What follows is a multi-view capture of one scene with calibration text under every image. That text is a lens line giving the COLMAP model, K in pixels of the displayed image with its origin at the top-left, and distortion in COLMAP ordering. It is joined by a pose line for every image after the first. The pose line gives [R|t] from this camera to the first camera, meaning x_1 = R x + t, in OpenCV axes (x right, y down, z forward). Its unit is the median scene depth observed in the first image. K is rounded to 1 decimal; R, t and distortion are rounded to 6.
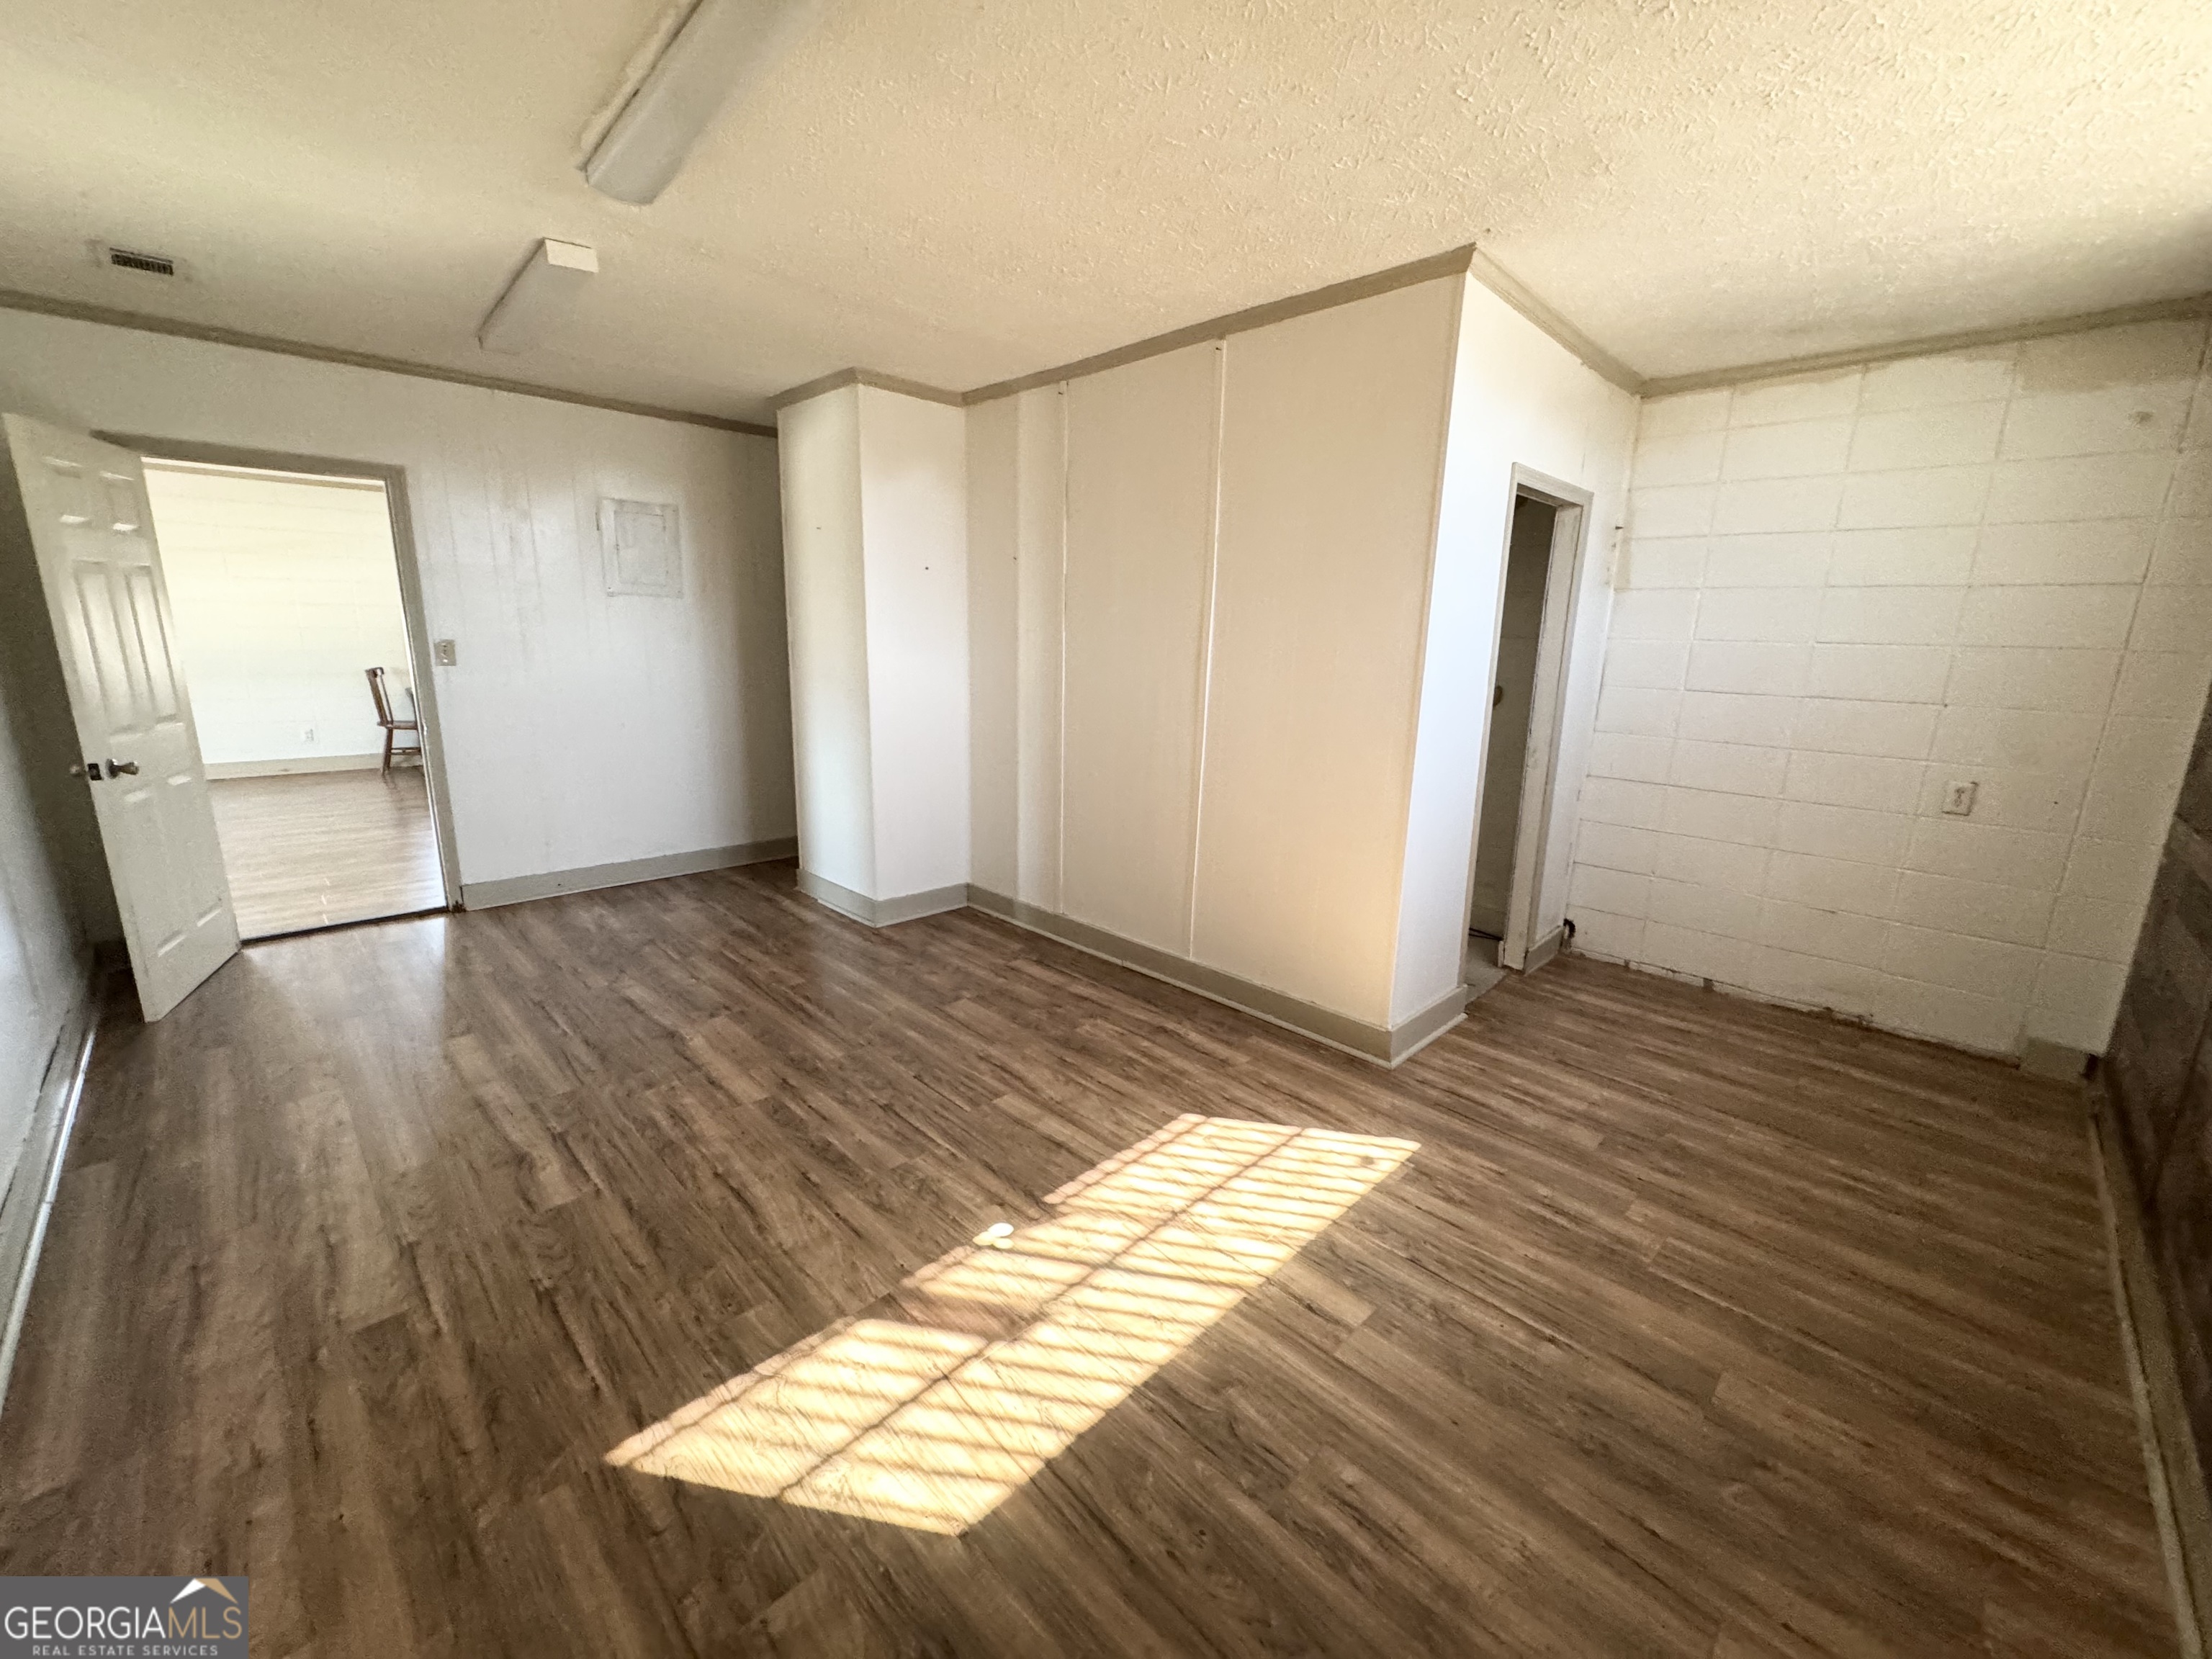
lens RADIAL K [[880.3, 0, 1106.7], [0, 880.3, 833.5], [0, 0, 1]] dist [0.001803, -0.000138]
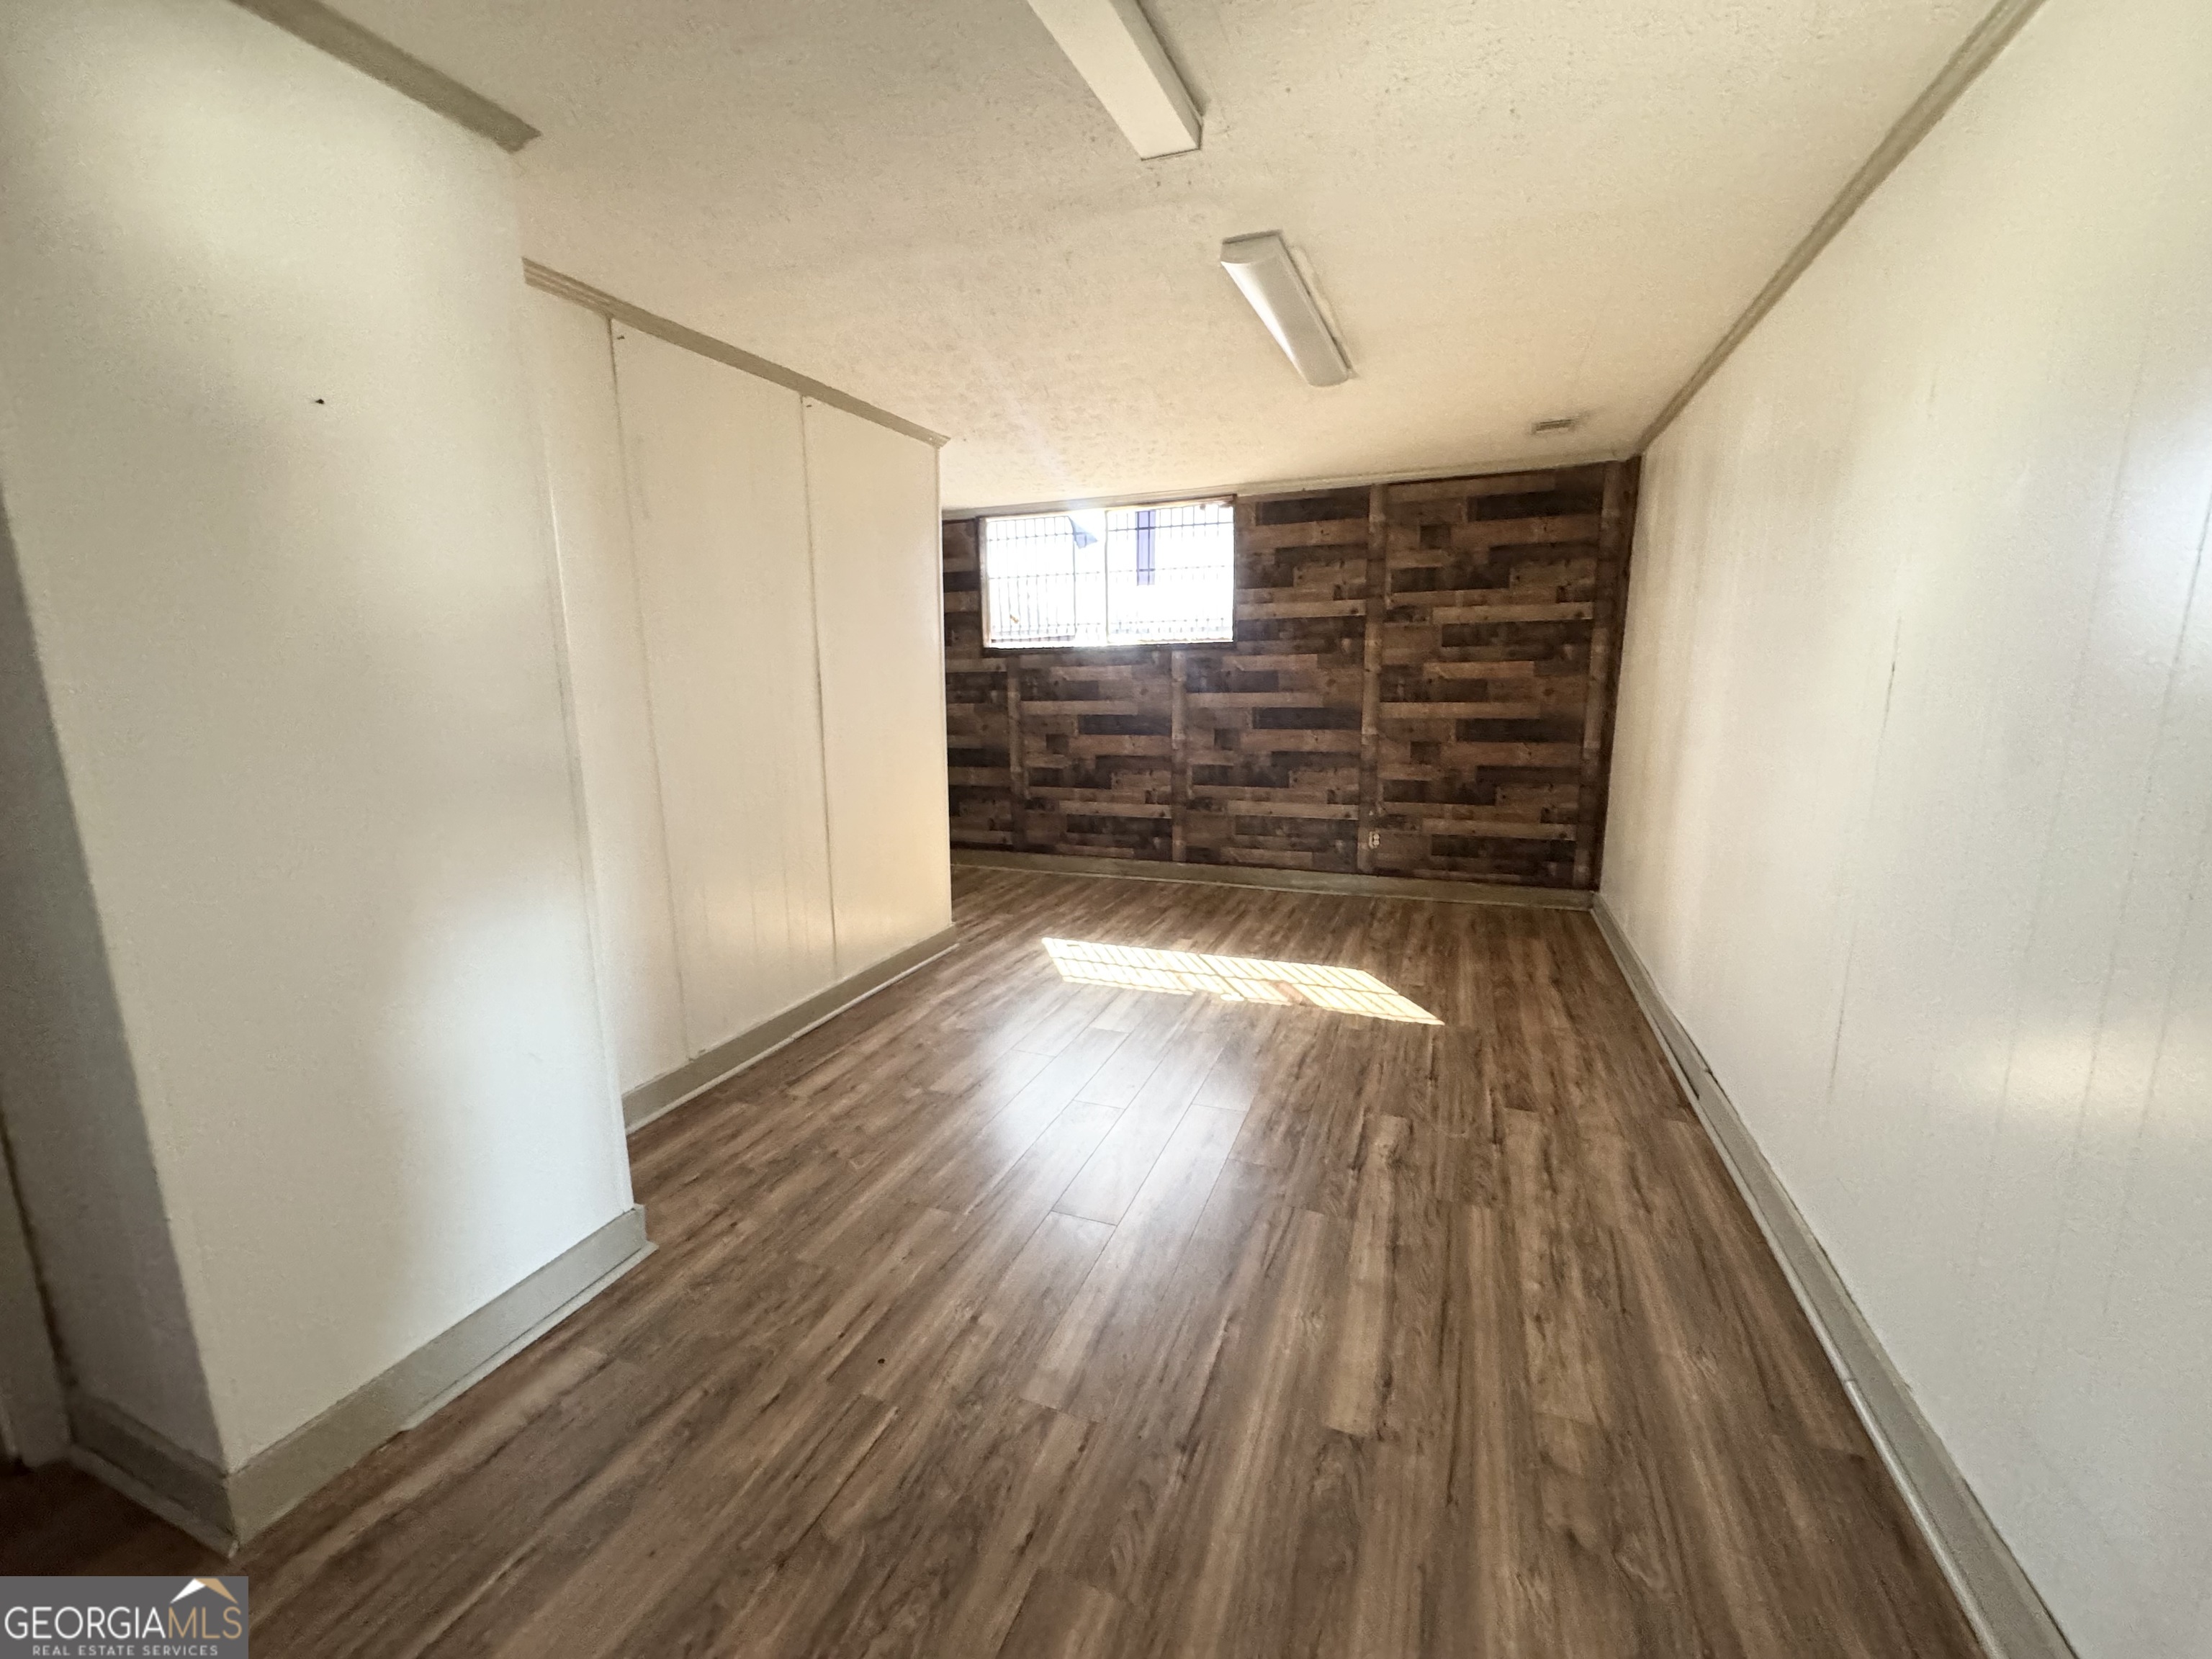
lens RADIAL K [[880.3, 0, 1103.6], [0, 880.3, 829.2], [0, 0, 1]] dist [0.001803, -0.000138]
pose [[-0.396995, -0.182798, 0.899433, -1.352369], [0.211026, 0.935533, 0.283278, -0.366427], [-0.893232, 0.302264, -0.332827, 1.488363]]
